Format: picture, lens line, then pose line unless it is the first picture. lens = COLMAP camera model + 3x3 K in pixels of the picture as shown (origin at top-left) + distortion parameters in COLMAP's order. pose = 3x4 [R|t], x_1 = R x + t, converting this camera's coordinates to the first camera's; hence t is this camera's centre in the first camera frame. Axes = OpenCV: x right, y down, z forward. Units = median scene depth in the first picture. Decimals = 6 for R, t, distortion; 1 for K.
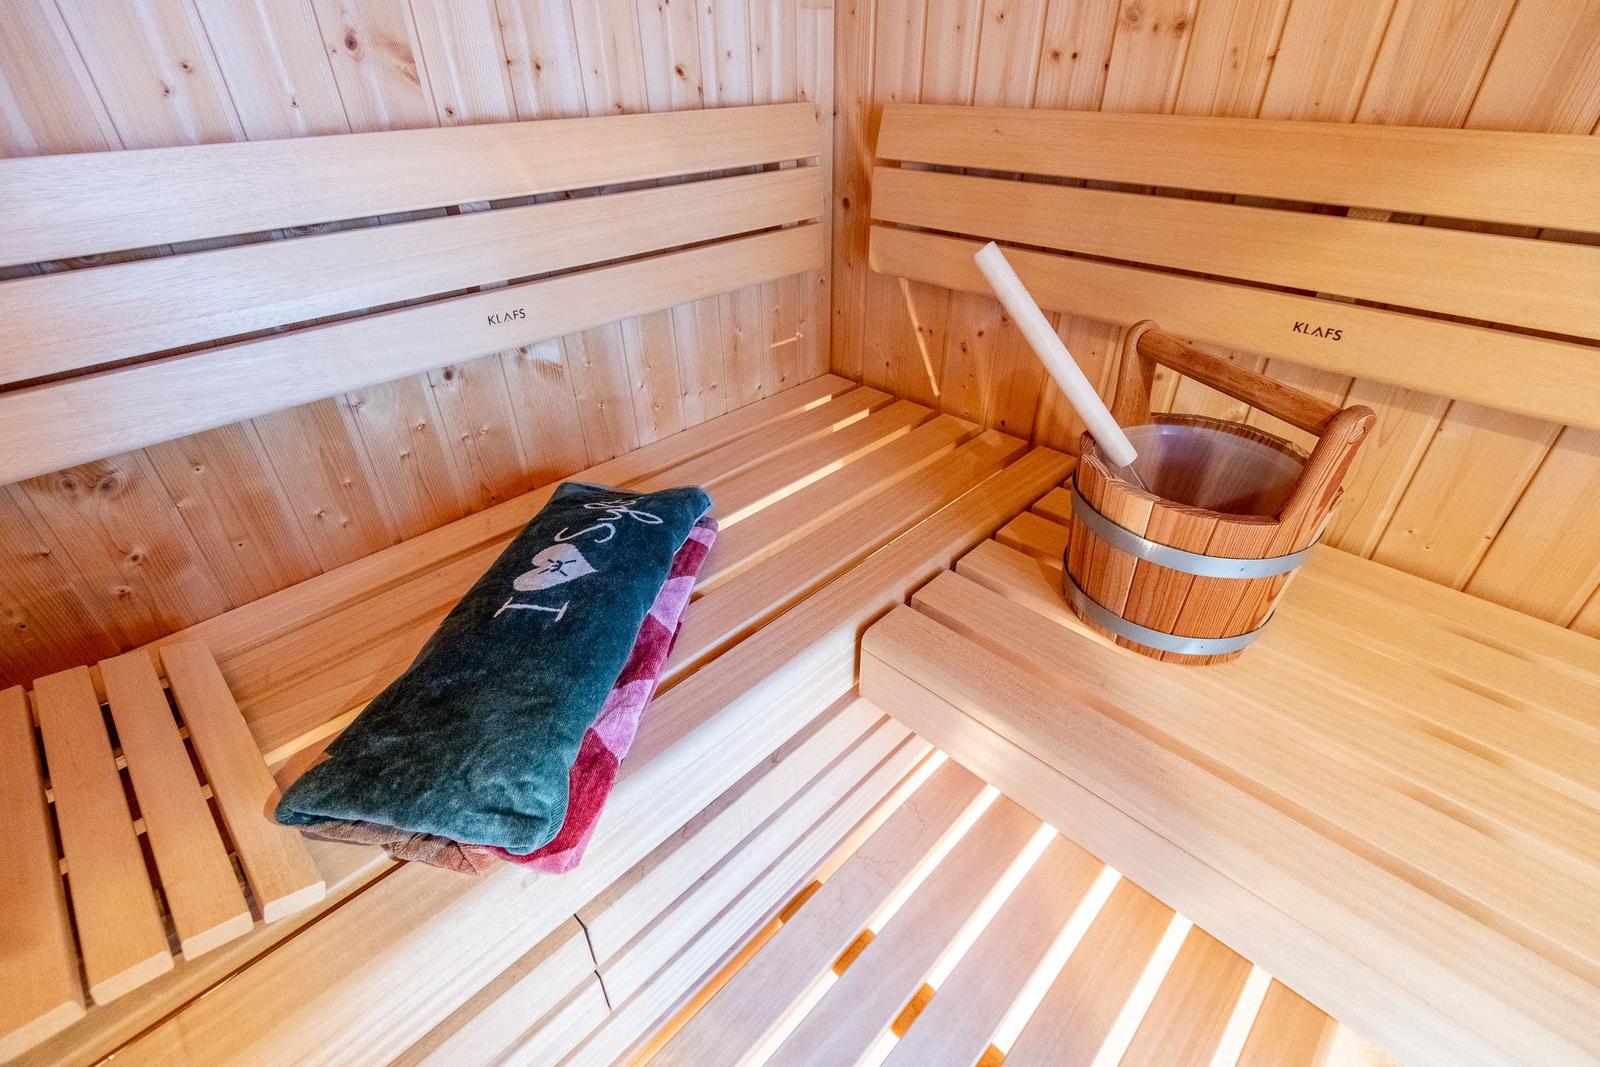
lens RADIAL K [[721.3, 0, 804.7], [0, 721.3, 514.5], [0, 0, 1]] dist [0.001972, -0.000052]
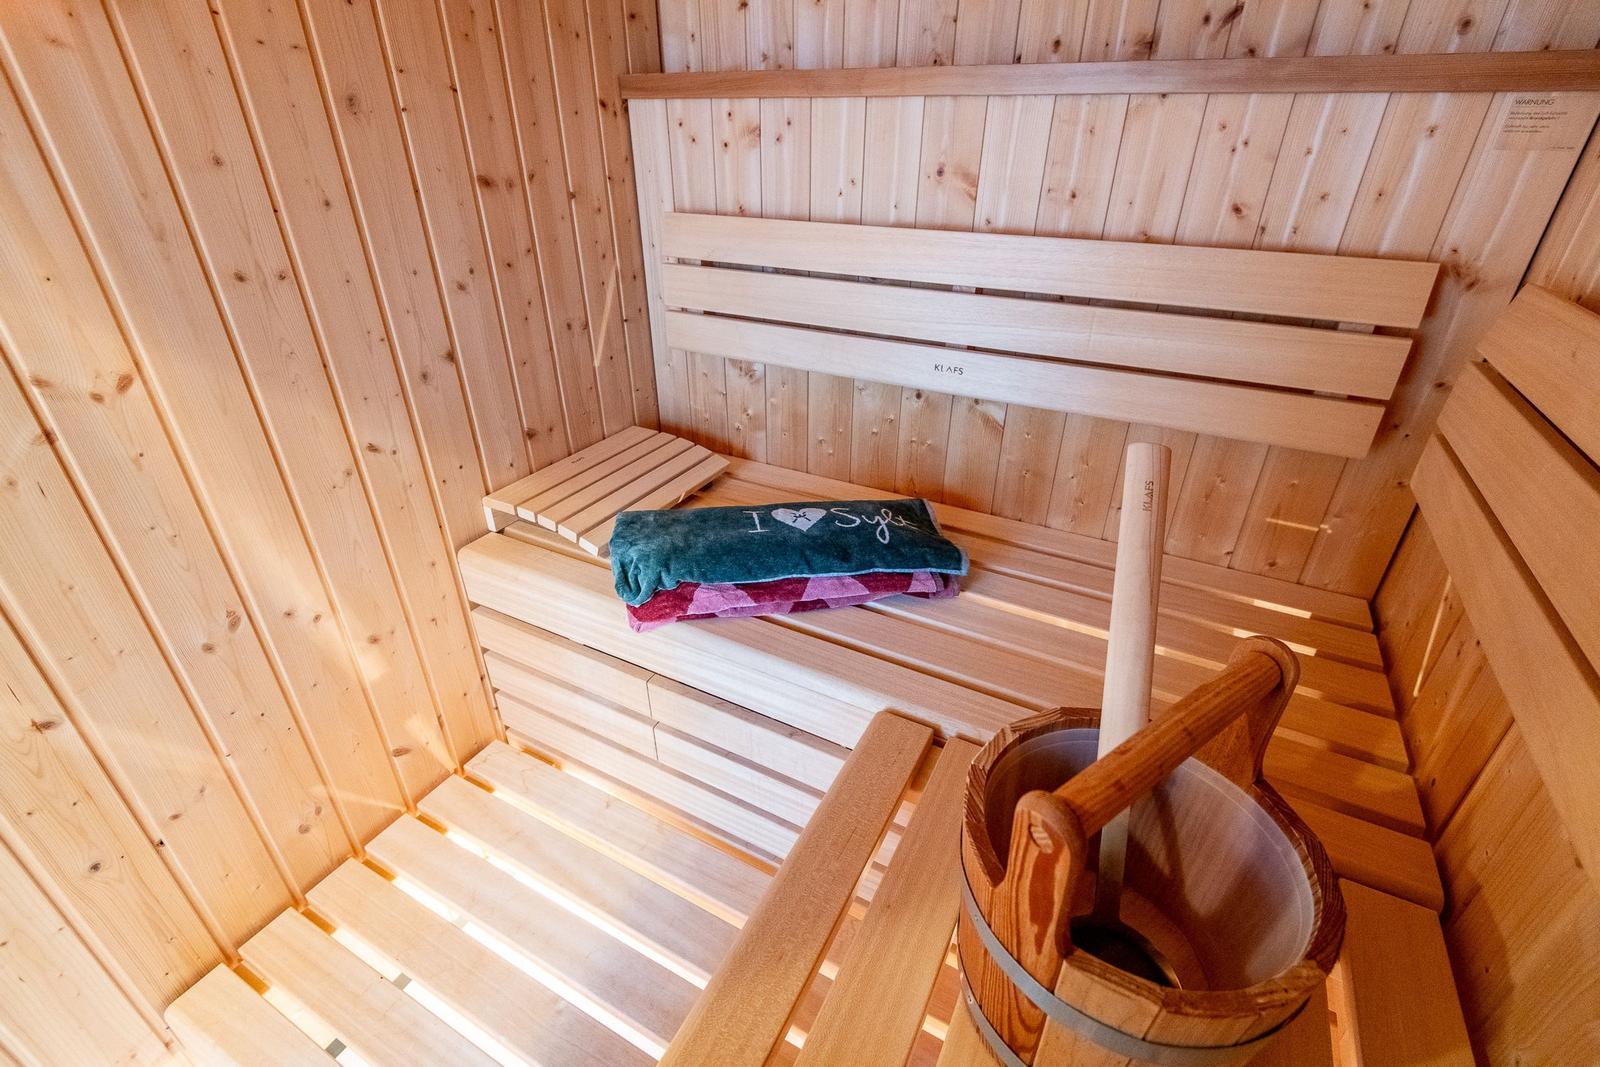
lens RADIAL K [[721.3, 0, 804.7], [0, 721.3, 514.5], [0, 0, 1]] dist [0.001972, -0.000052]
pose [[0.286730, 0.458436, -0.841203, 0.765865], [-0.522553, 0.810788, 0.263744, -0.277176], [0.802947, 0.363950, 0.472034, 0.270286]]
